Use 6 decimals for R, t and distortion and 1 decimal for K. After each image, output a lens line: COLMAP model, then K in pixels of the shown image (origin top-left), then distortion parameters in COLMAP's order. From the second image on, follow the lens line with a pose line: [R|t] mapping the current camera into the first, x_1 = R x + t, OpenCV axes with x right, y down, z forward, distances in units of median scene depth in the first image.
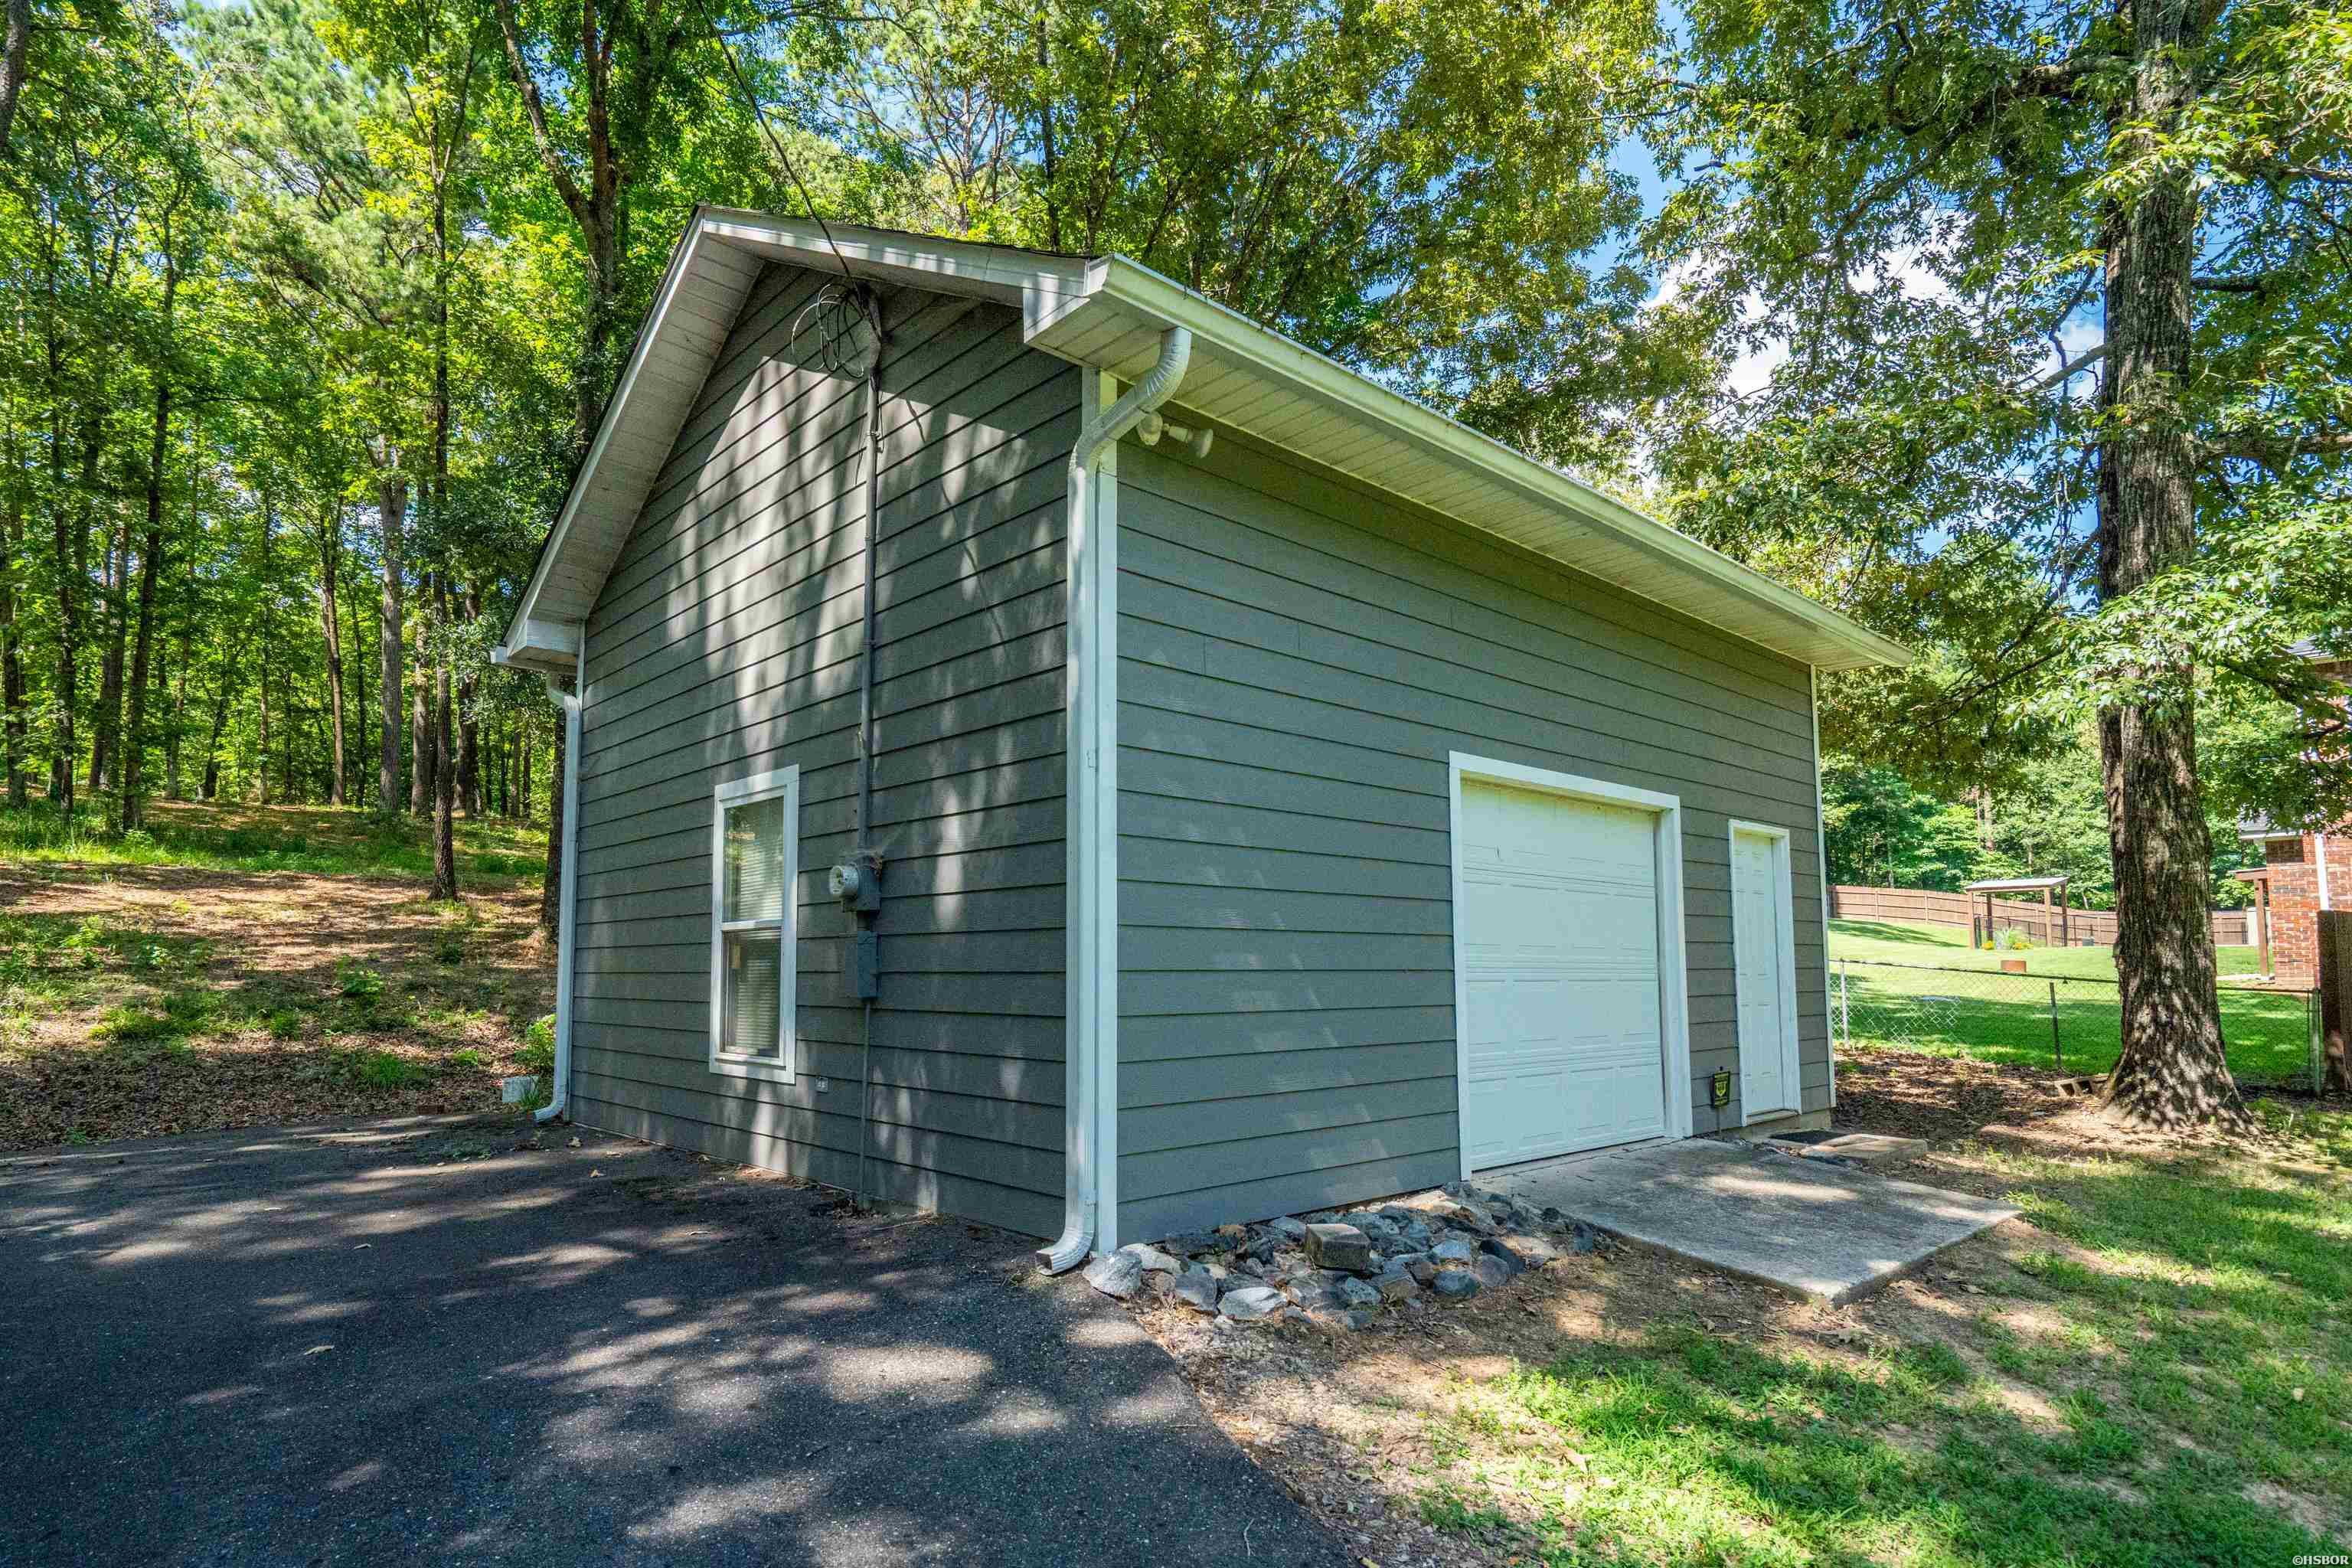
lens RADIAL K [[1265.7, 0, 1176.0], [0, 1265.7, 847.4], [0, 0, 1]] dist [0.006248, 0.000652]
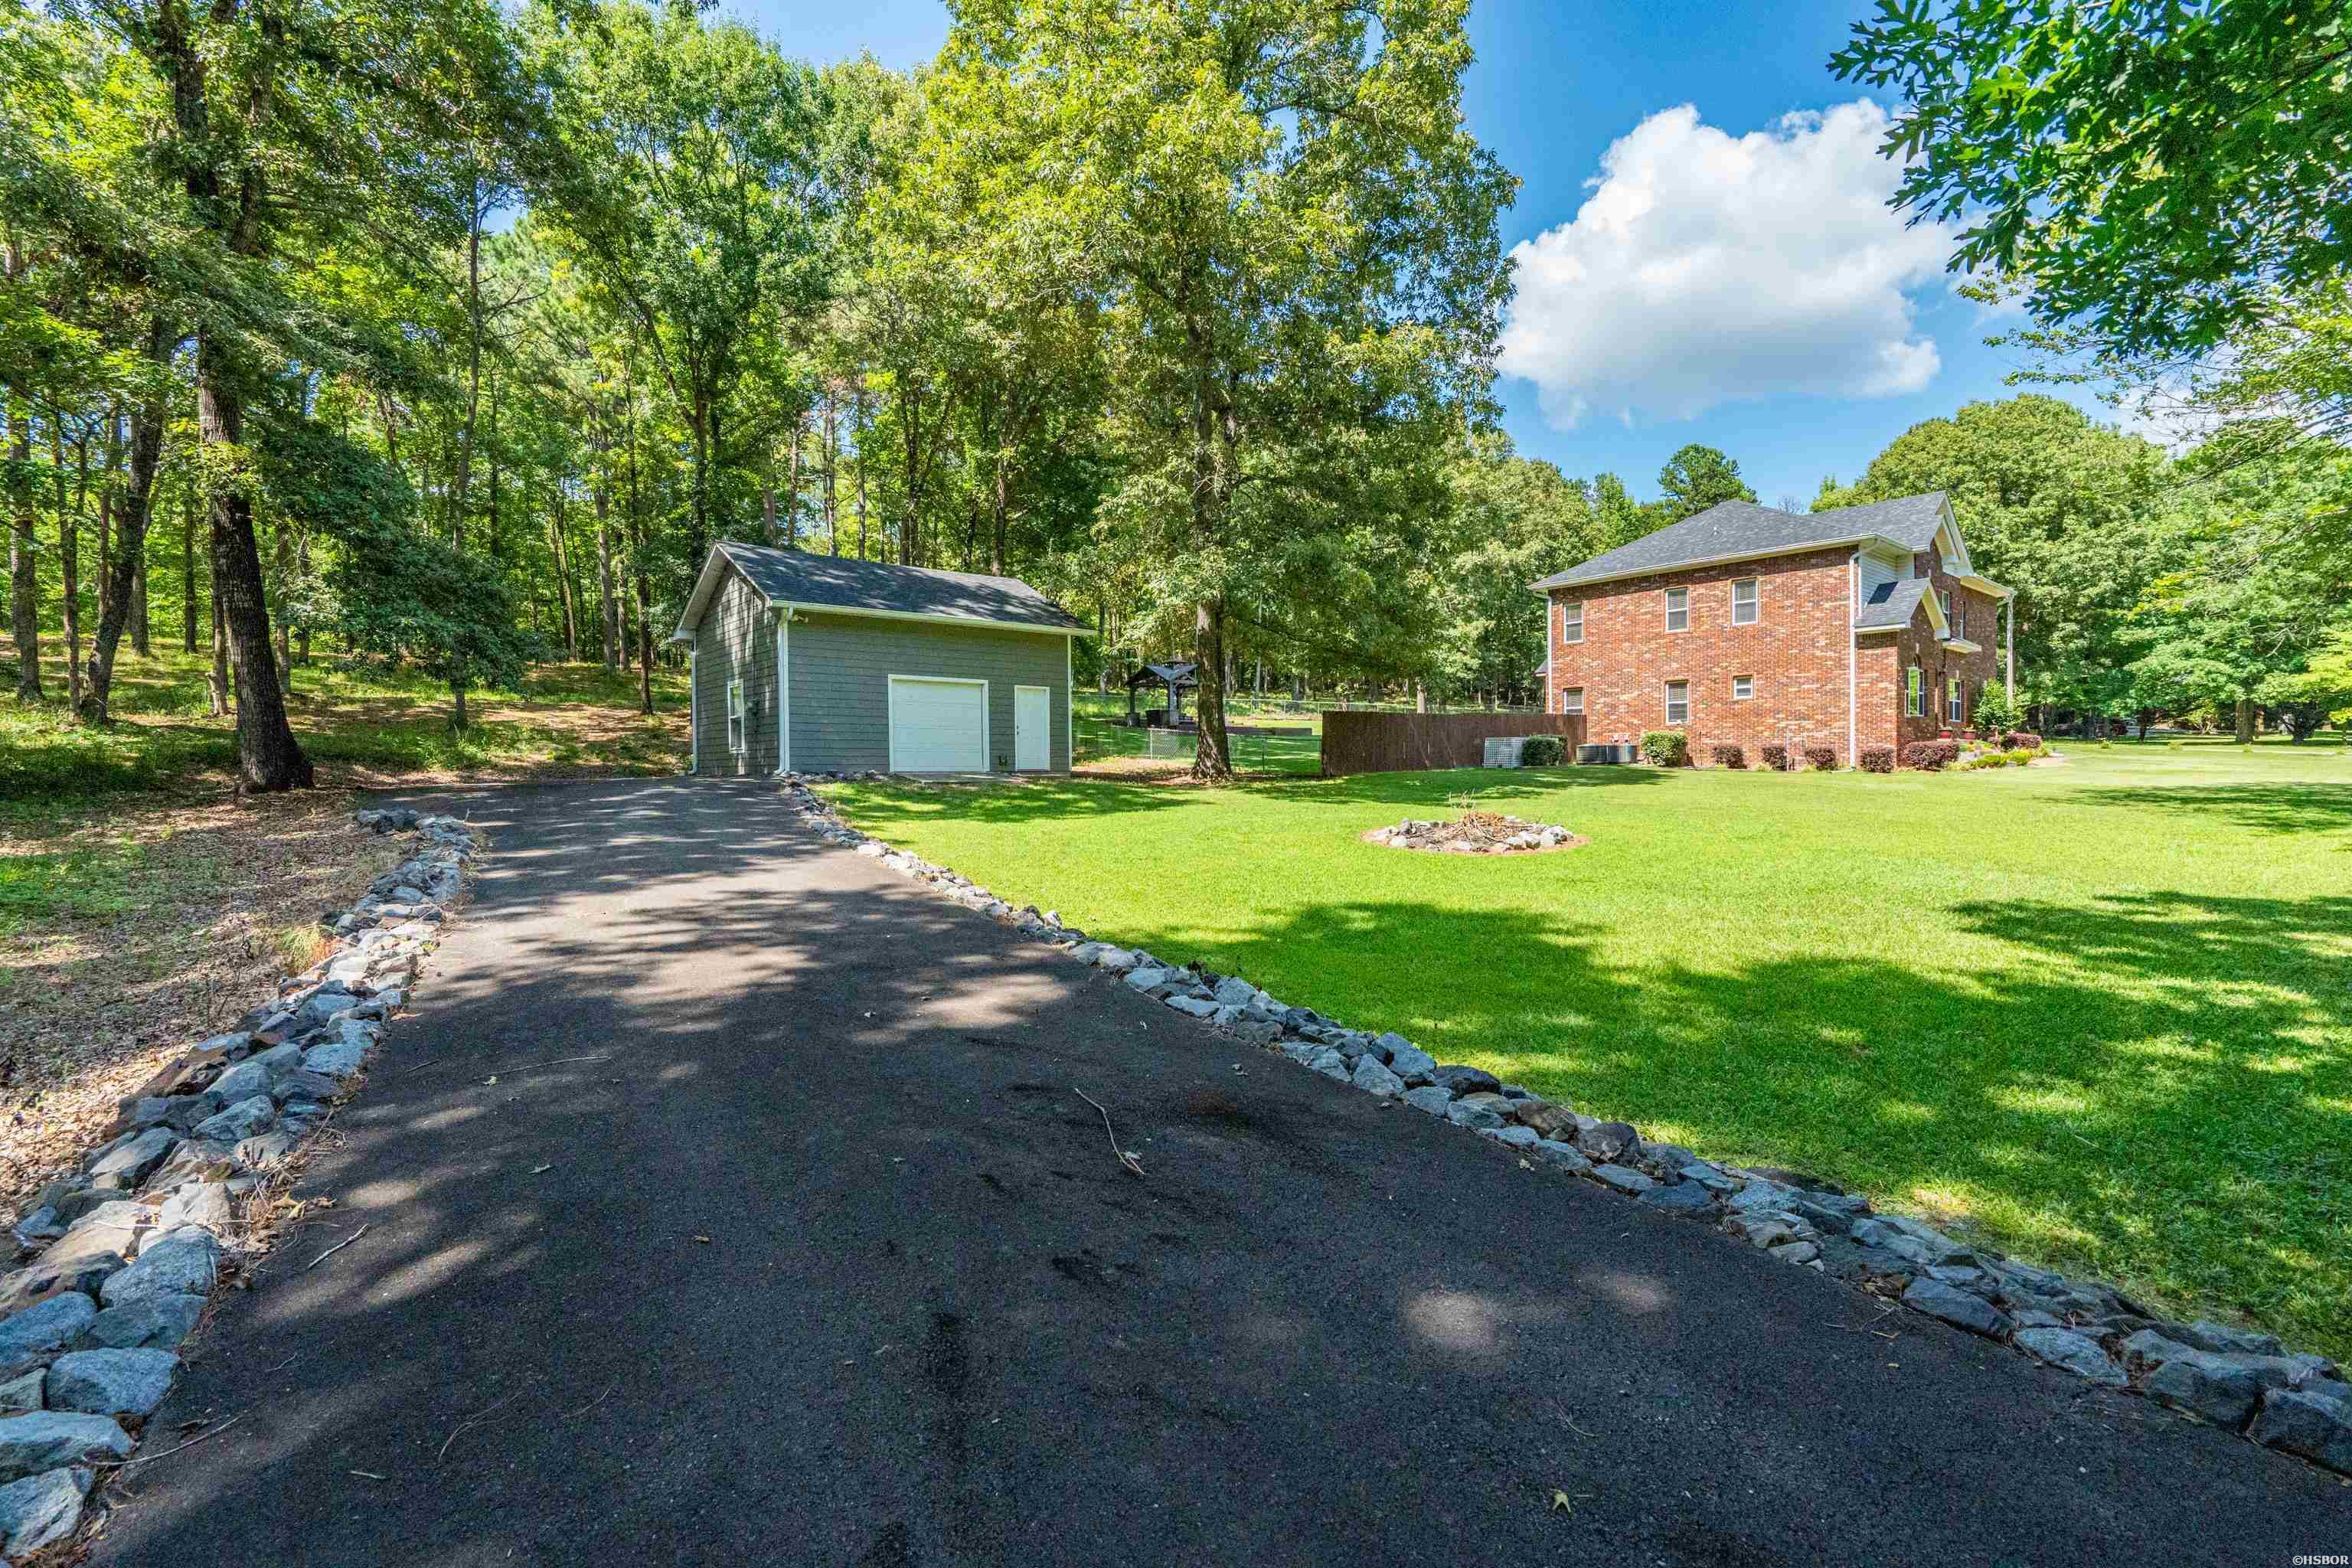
lens RADIAL K [[1072.4, 0, 1164.7], [0, 1072.4, 782.1], [0, 0, 1]] dist [-0.003761, 0.001704]
pose [[0.998461, -0.004863, -0.055240, 0.644015], [0.010445, 0.994810, 0.101214, -0.032836], [0.054462, -0.101635, 0.993330, -1.243074]]
